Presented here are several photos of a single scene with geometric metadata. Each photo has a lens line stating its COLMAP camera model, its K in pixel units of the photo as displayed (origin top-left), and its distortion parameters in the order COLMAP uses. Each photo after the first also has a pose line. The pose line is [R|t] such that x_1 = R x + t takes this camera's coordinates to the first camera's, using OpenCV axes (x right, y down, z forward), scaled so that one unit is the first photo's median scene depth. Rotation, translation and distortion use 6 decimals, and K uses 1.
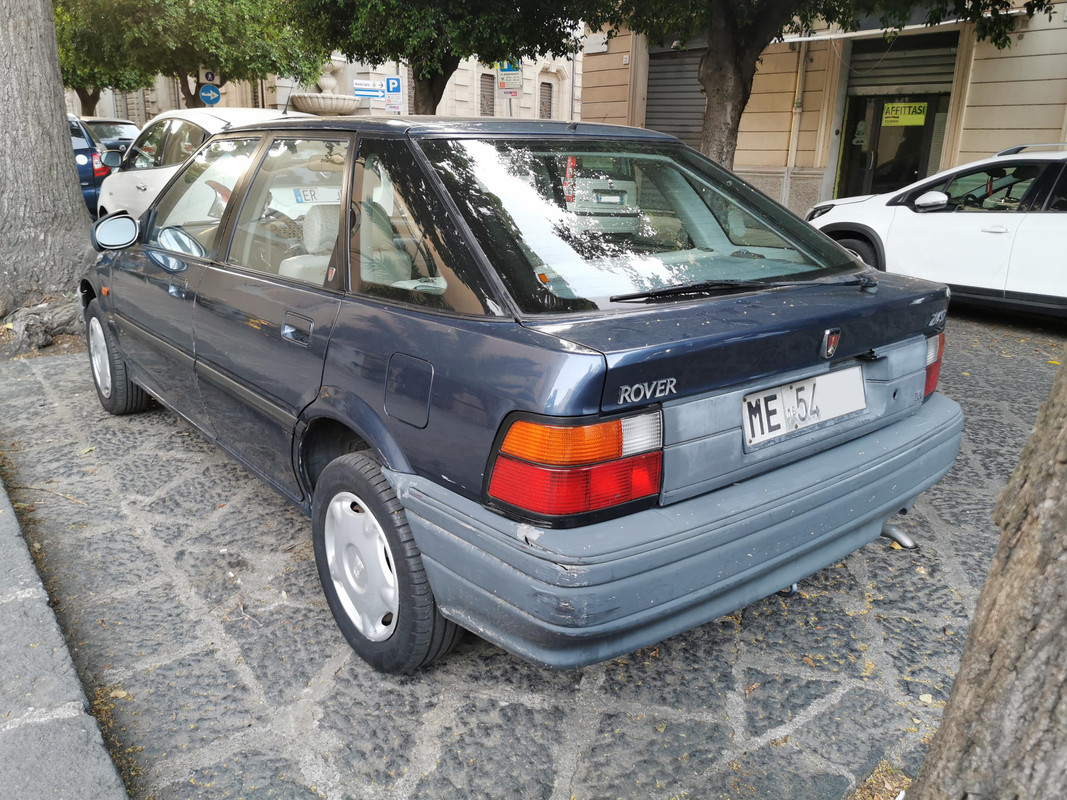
lens RADIAL K [[864.6, 0, 539.2], [0, 864.6, 397.8], [0, 0, 1]] dist [0.007185, 0.002884]
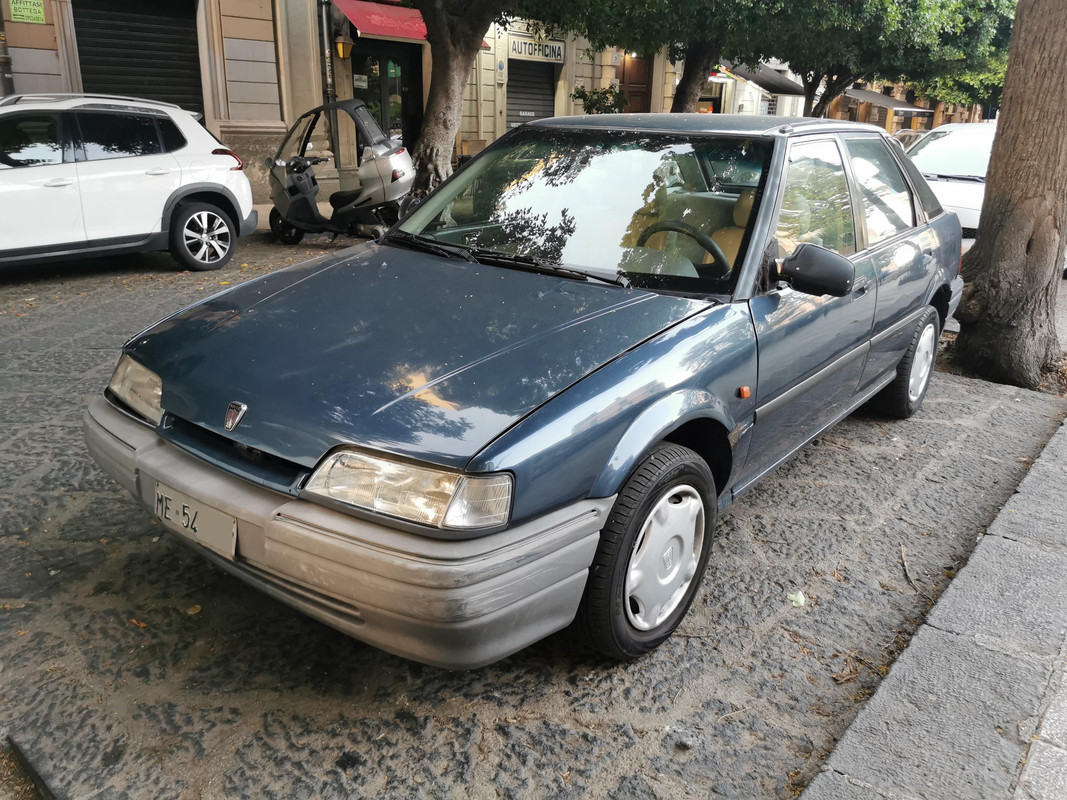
lens RADIAL K [[864.6, 0, 539.3], [0, 864.6, 403.7], [0, 0, 1]] dist [0.007185, 0.002884]
pose [[-0.247610, -0.338781, 0.907699, -1.229277], [0.244135, 0.884825, 0.396841, -0.476124], [-0.937597, 0.319863, -0.136383, 1.450678]]
